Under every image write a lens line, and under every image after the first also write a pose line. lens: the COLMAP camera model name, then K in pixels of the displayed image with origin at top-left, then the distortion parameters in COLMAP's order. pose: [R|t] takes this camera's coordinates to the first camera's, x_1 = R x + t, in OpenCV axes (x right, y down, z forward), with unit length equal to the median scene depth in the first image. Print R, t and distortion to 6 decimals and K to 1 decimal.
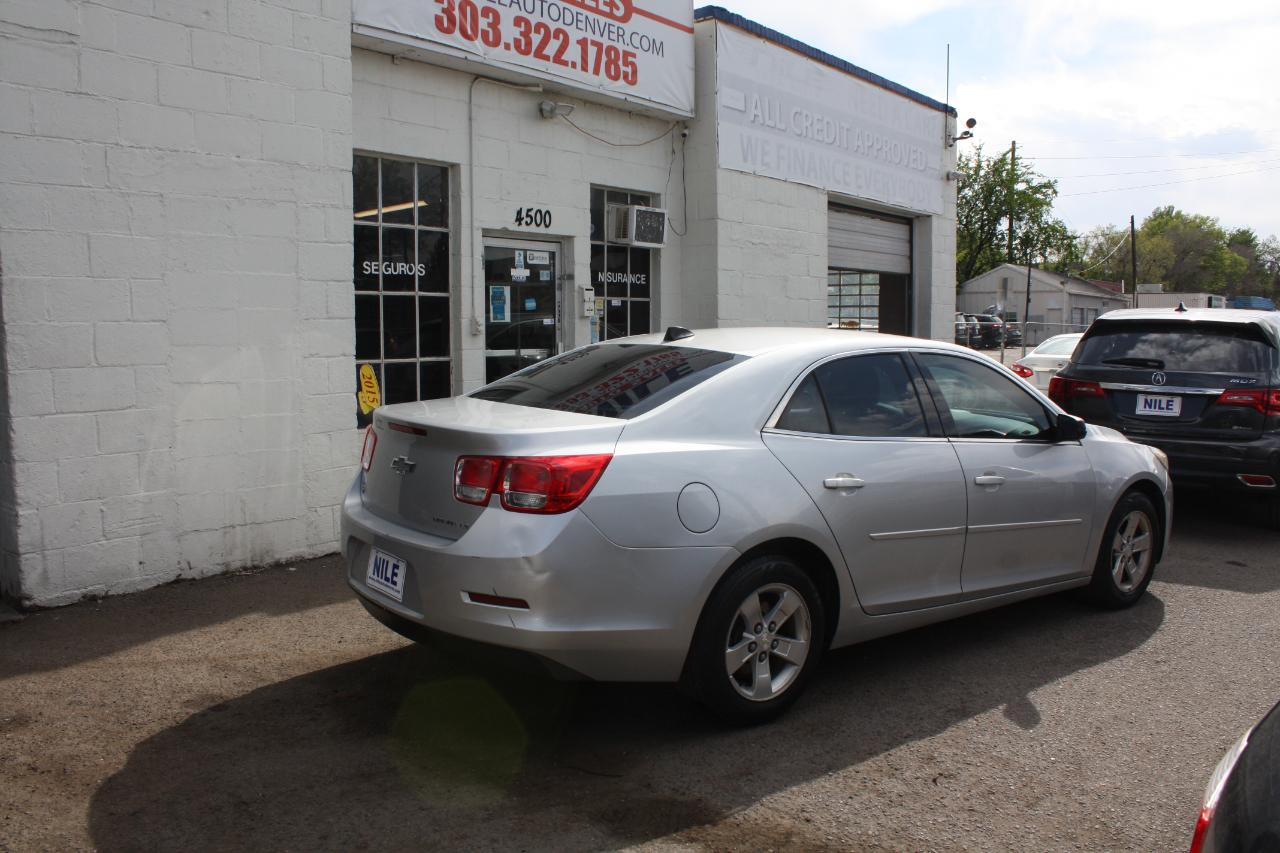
lens RADIAL K [[1063.7, 0, 630.7], [0, 1063.7, 432.2], [0, 0, 1]] dist [-0.174304, 0.154461]
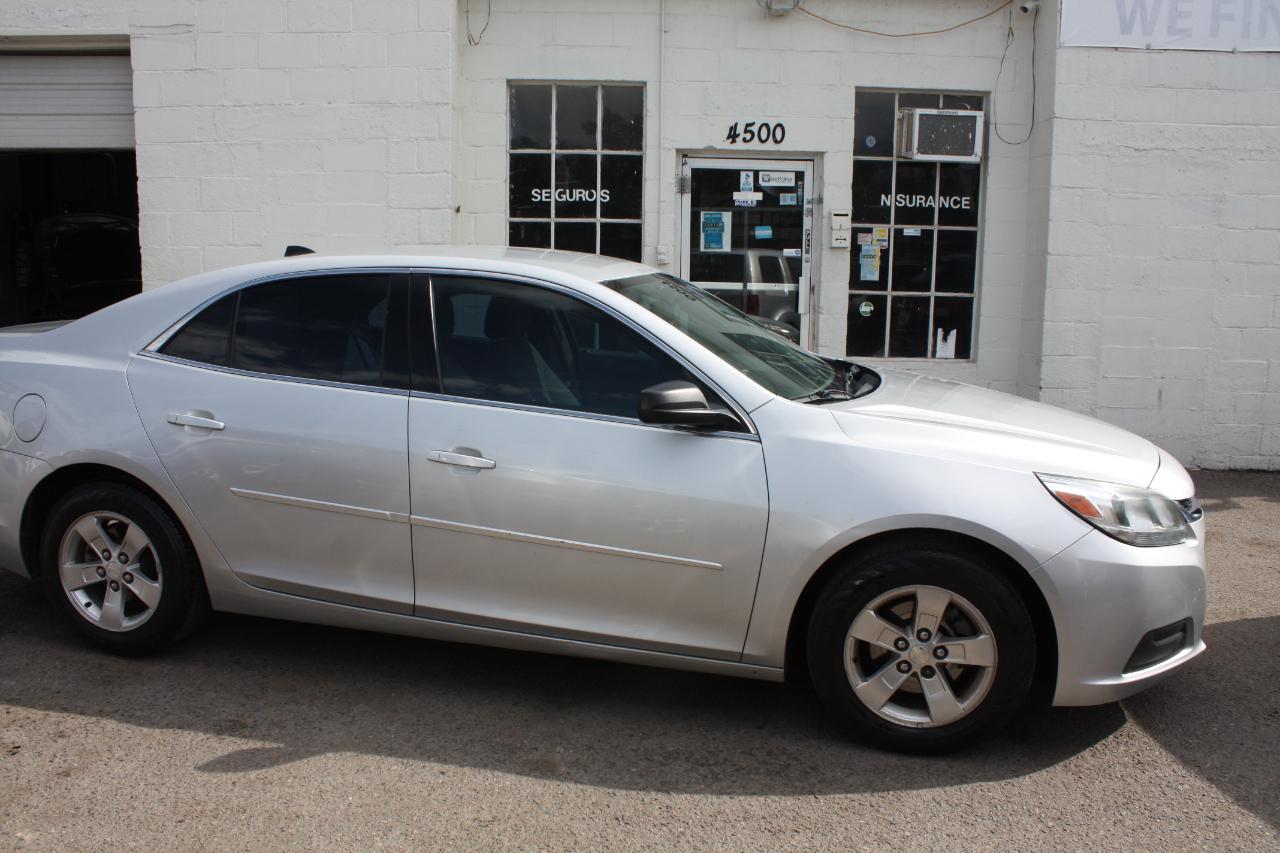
lens RADIAL K [[1067.3, 0, 630.4], [0, 1067.3, 434.0], [0, 0, 1]] dist [-0.173578, 0.158710]
pose [[0.642054, 0.128328, -0.755843, 0.582050], [-0.089770, 0.991694, 0.092116, -0.028177], [0.761385, 0.008708, 0.648241, 0.385906]]
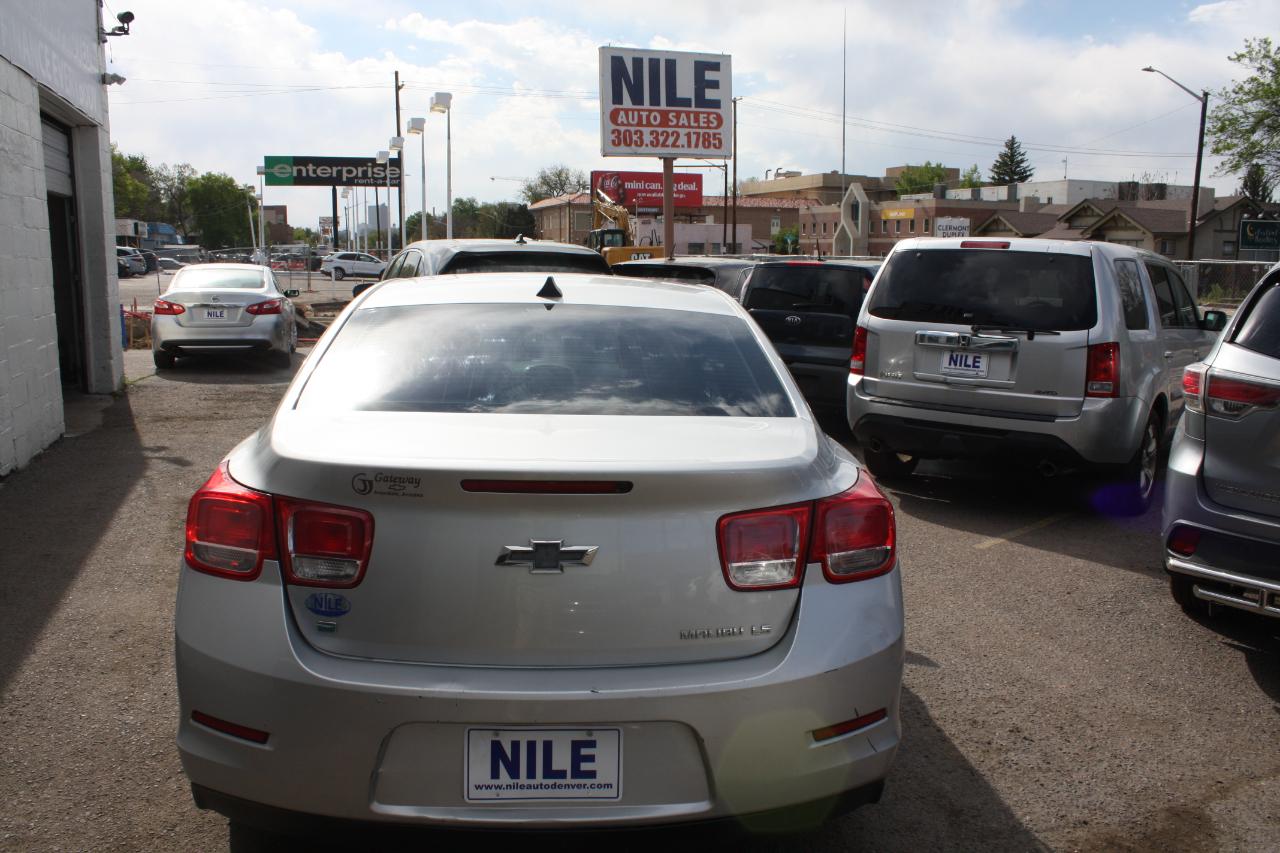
lens RADIAL K [[1067.3, 0, 630.4], [0, 1067.3, 434.0], [0, 0, 1]] dist [-0.173578, 0.158710]
pose [[0.548344, -0.137309, 0.824903, -0.318098], [0.077253, 0.990527, 0.113524, -0.043608], [-0.832677, 0.001476, 0.553758, 0.348238]]
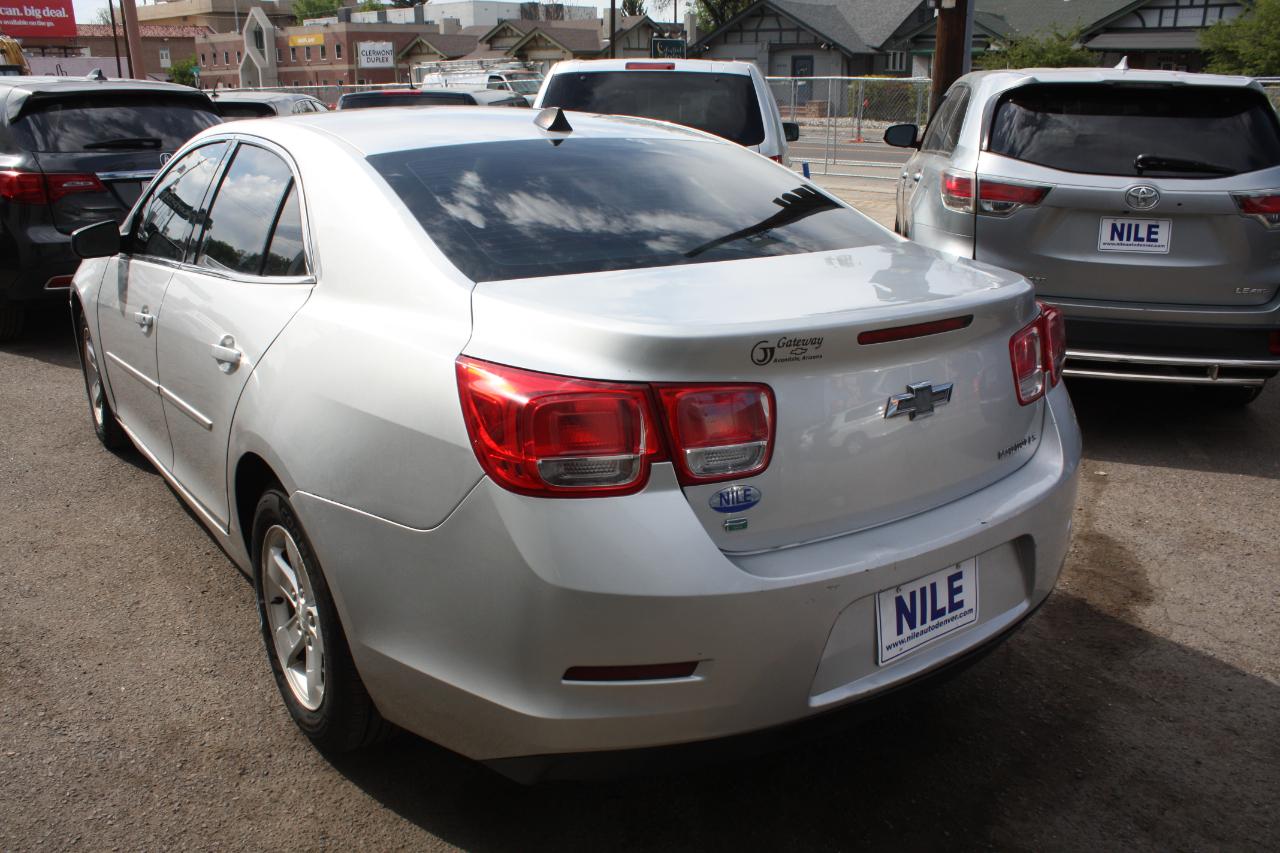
lens RADIAL K [[1067.3, 0, 630.4], [0, 1067.3, 434.0], [0, 0, 1]] dist [-0.173578, 0.158710]
pose [[0.038896, -0.320657, 0.946396, -0.363494], [0.105333, 0.943152, 0.315229, -0.065774], [-0.993676, 0.087425, 0.070461, 0.569044]]
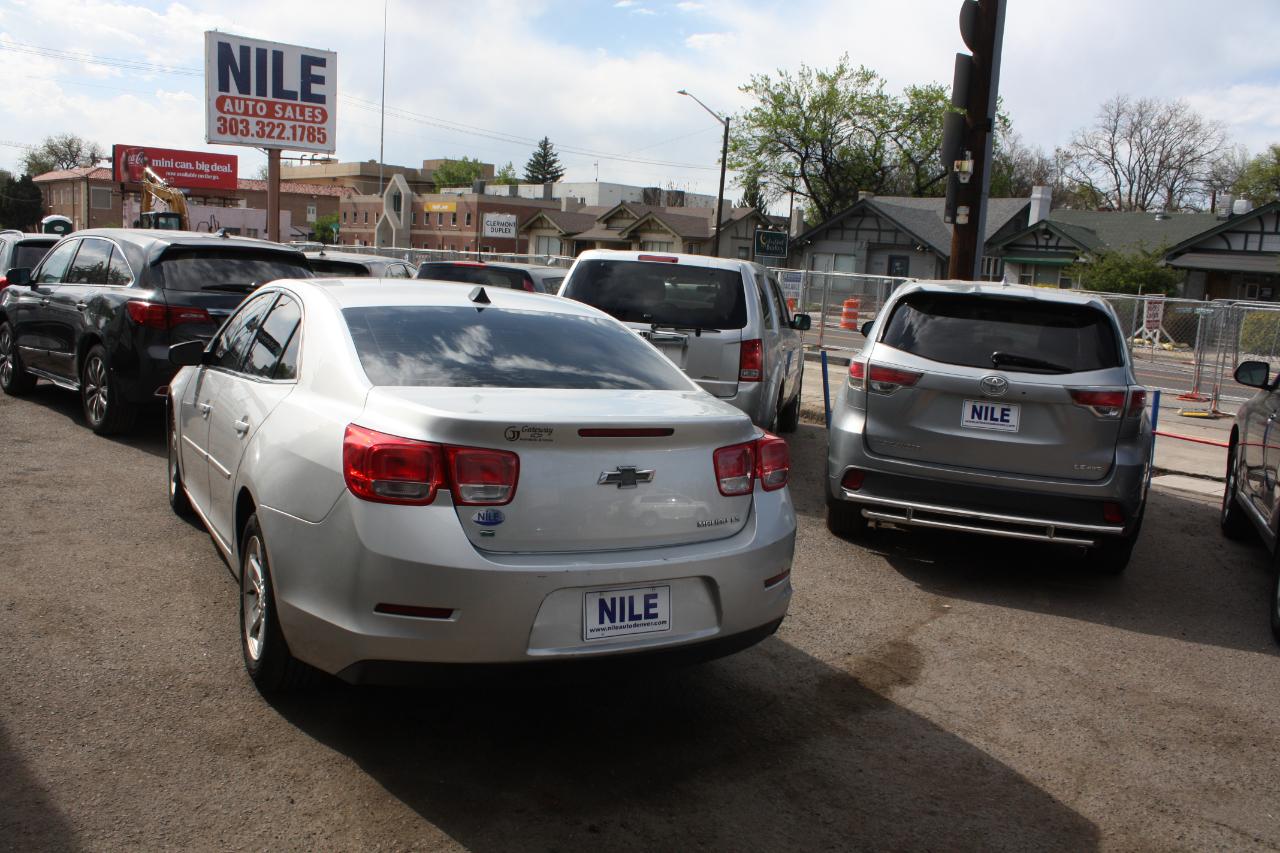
lens RADIAL K [[1063.7, 0, 630.7], [0, 1063.7, 432.2], [0, 0, 1]] dist [-0.174304, 0.154461]
pose [[0.148430, -0.151181, 0.977299, -0.520310], [0.038266, 0.988384, 0.147084, -0.063461], [-0.988182, 0.015566, 0.152491, 0.449488]]
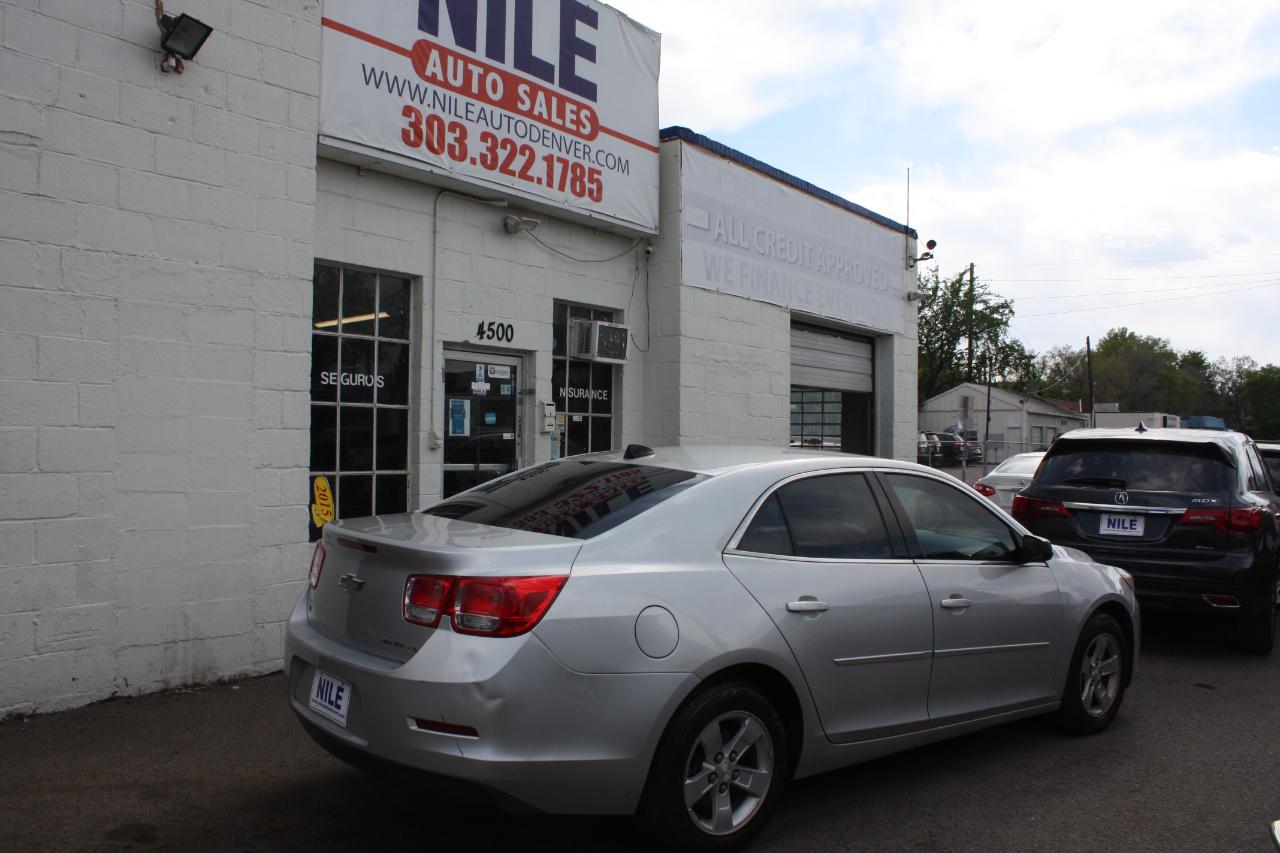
lens RADIAL K [[1067.3, 0, 630.4], [0, 1067.3, 434.0], [0, 0, 1]] dist [-0.173578, 0.158710]
pose [[0.999288, 0.014746, 0.034737, 0.001628], [-0.010980, 0.994281, -0.106231, -0.002514], [-0.036105, 0.105774, 0.993734, 0.011991]]
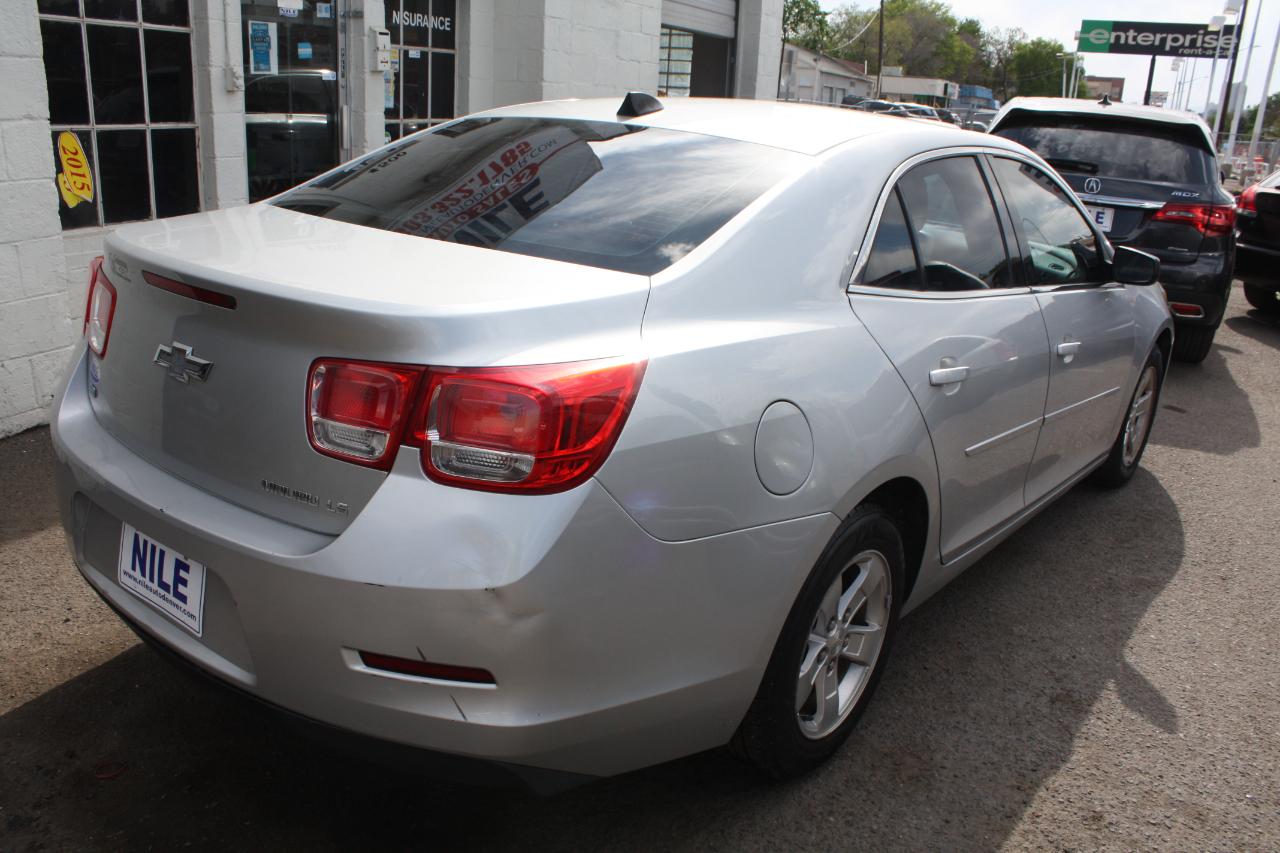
lens RADIAL K [[1067.3, 0, 630.4], [0, 1067.3, 434.0], [0, 0, 1]] dist [-0.173578, 0.158710]
pose [[0.968134, -0.028620, 0.248793, -0.069576], [-0.025710, 0.976841, 0.212416, -0.022848], [-0.249111, -0.212044, 0.944977, 0.248999]]
